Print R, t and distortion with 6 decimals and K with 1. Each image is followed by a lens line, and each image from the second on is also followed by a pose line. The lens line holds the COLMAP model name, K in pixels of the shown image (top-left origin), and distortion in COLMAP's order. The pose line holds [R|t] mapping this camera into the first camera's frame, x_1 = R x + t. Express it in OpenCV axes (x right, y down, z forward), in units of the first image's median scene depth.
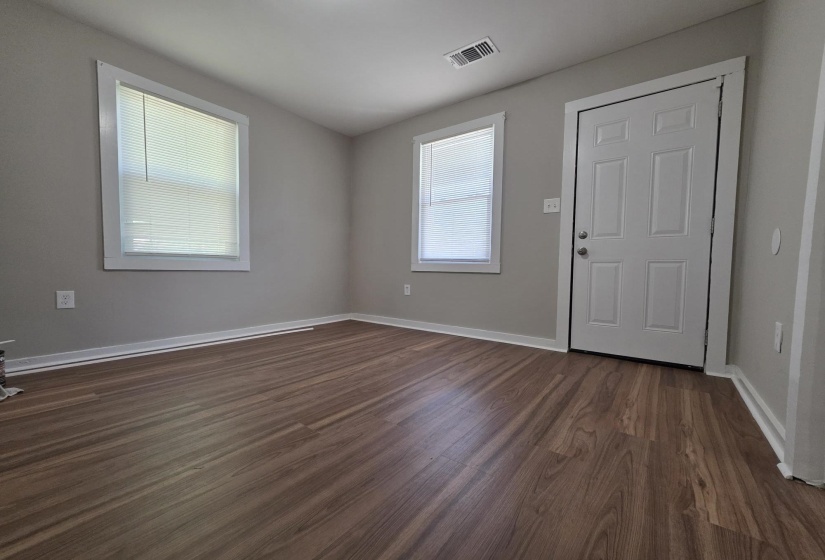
lens RADIAL K [[330.6, 0, 415.7], [0, 330.6, 282.4], [0, 0, 1]] dist [0.003543, 0.000431]
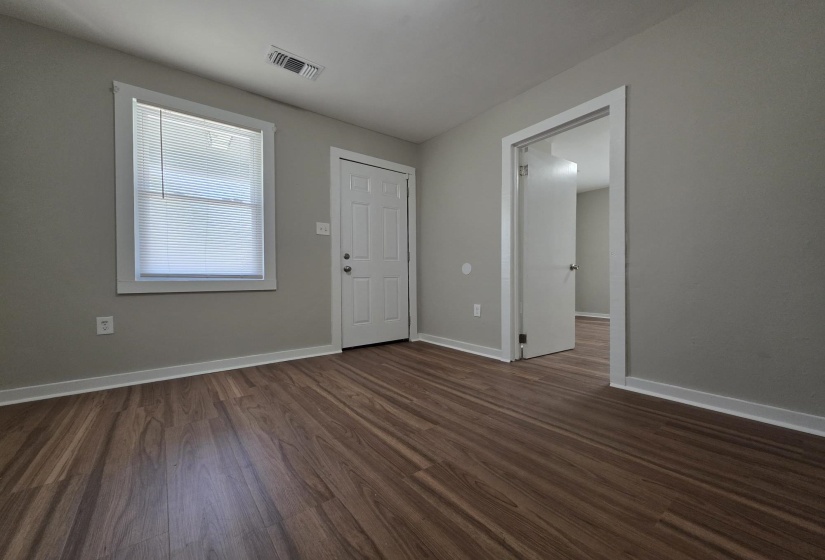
lens RADIAL K [[330.6, 0, 419.6], [0, 330.6, 278.9], [0, 0, 1]] dist [0.003543, 0.000431]
pose [[0.257845, -0.017323, 0.966031, -0.649962], [0.056580, 0.998394, 0.002802, -0.044530], [-0.964528, 0.053936, 0.258411, 0.410382]]
